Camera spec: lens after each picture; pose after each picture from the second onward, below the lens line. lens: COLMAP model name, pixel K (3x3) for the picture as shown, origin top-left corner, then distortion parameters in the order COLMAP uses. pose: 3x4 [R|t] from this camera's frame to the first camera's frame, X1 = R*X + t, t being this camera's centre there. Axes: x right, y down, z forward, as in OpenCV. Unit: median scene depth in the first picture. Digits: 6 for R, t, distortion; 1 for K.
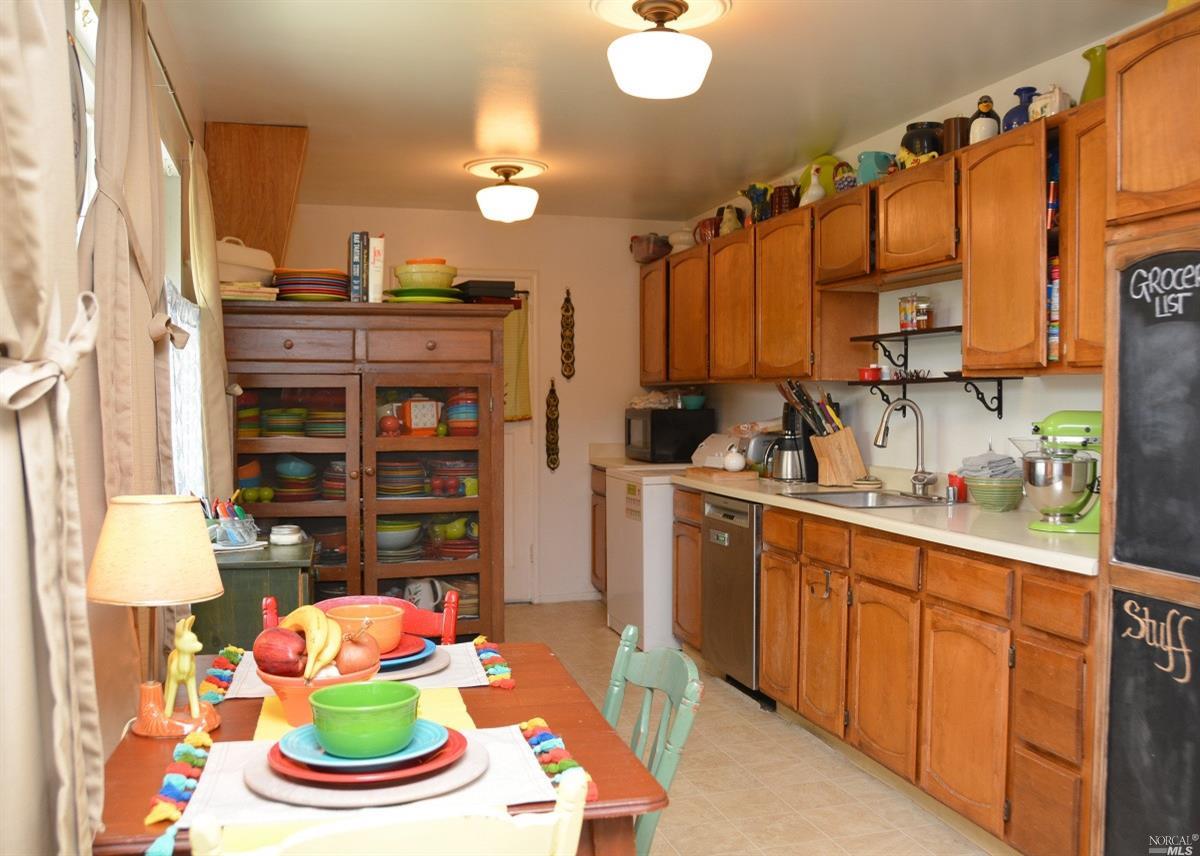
lens RADIAL K [[1113.1, 0, 634.4], [0, 1113.1, 414.5], [0, 0, 1]] dist [-0.079546, 0.003372]
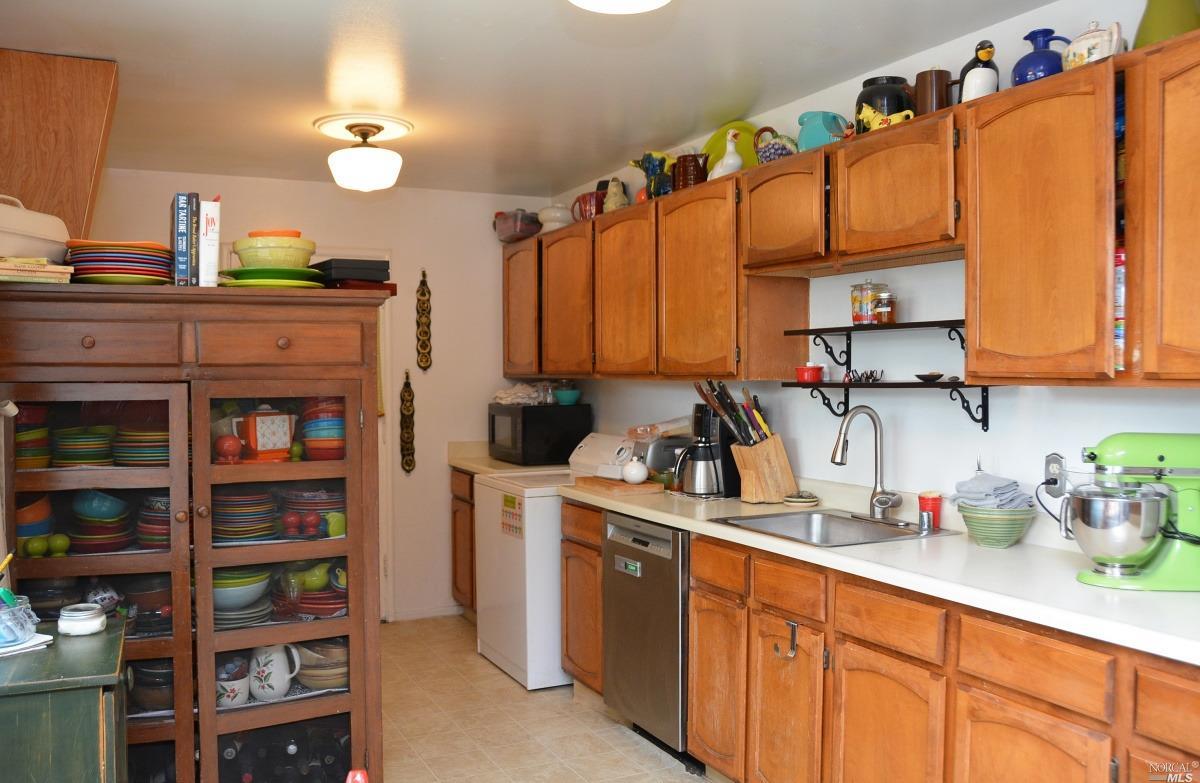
lens RADIAL K [[1042.5, 0, 600.0], [0, 1042.5, 391.5], [0, 0, 1]] dist [-0.127255, 0.140164]
pose [[0.989707, -0.005726, 0.142993, -0.066878], [0.005303, 0.999980, 0.003340, -0.029225], [-0.143009, -0.002547, 0.989718, 0.257311]]
